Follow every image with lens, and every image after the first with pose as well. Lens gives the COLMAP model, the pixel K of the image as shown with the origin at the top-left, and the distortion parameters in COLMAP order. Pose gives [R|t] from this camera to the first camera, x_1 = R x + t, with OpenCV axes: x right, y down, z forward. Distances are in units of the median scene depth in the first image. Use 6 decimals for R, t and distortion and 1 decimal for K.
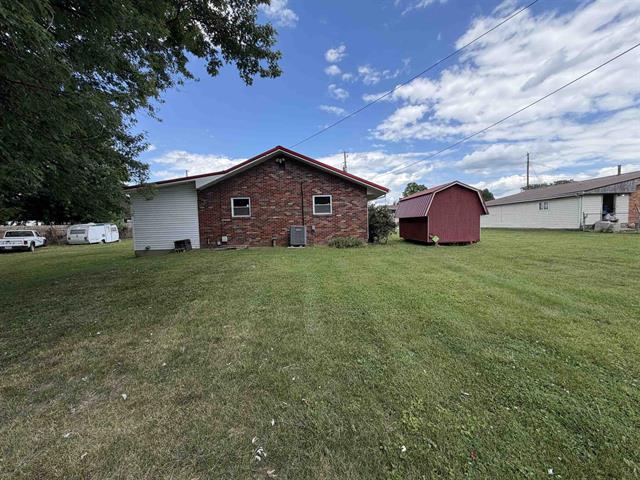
lens RADIAL K [[255.3, 0, 304.4], [0, 255.3, 250.1], [0, 0, 1]] dist [0.000227, 0.000007]
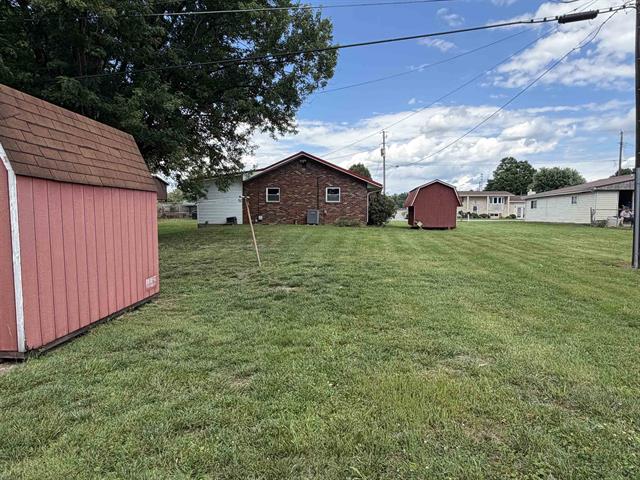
lens RADIAL K [[378.6, 0, 319.8], [0, 378.6, 242.6], [0, 0, 1]] dist [-0.033571, -0.001158]
pose [[0.985768, 0.048799, -0.160870, 0.327005], [-0.051070, 0.998645, -0.010010, 0.091280], [0.160164, 0.018083, 0.986925, -0.925039]]
